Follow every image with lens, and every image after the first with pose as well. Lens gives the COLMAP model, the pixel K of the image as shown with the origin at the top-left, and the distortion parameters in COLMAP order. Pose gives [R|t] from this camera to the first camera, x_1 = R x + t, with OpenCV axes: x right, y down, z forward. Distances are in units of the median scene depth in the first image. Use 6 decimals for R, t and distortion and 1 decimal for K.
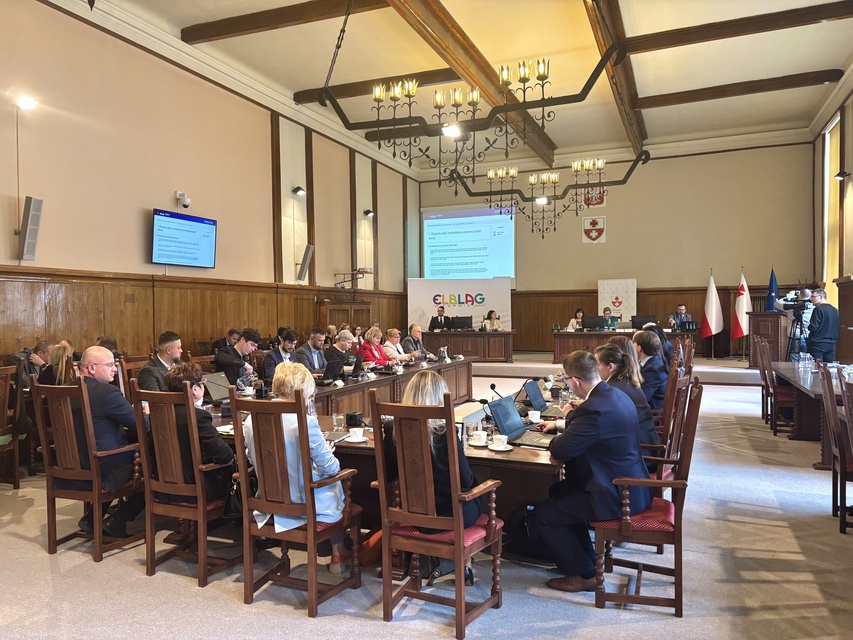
lens RADIAL K [[646.5, 0, 425.4], [0, 646.5, 319.9], [0, 0, 1]] dist [0.030435, -0.018086]
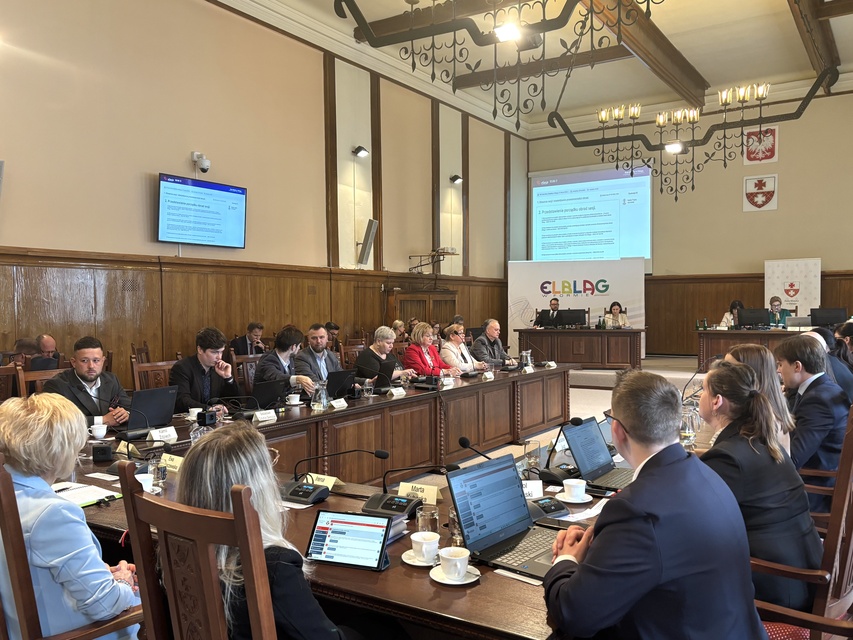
lens RADIAL K [[737.8, 0, 423.4], [0, 737.8, 325.8], [0, 0, 1]] dist [0.015013, 0.007553]
pose [[0.982550, 0.005650, -0.185912, 0.049765], [-0.002571, 0.999856, 0.016794, 0.000312], [0.185980, -0.016023, 0.982423, 0.114303]]
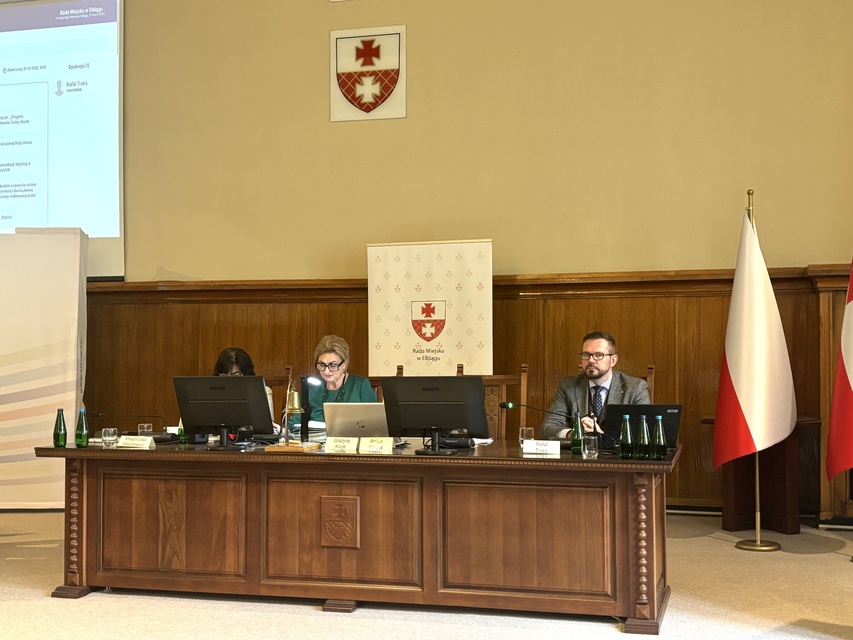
lens RADIAL K [[1119.3, 0, 419.2], [0, 1119.3, 319.6], [0, 0, 1]] dist [0.077342, 0.000000]
pose [[0.994649, 0.011562, 0.102662, 0.297964], [-0.007441, 0.999154, -0.040441, -0.011257], [-0.103043, 0.039461, 0.993894, 0.642329]]
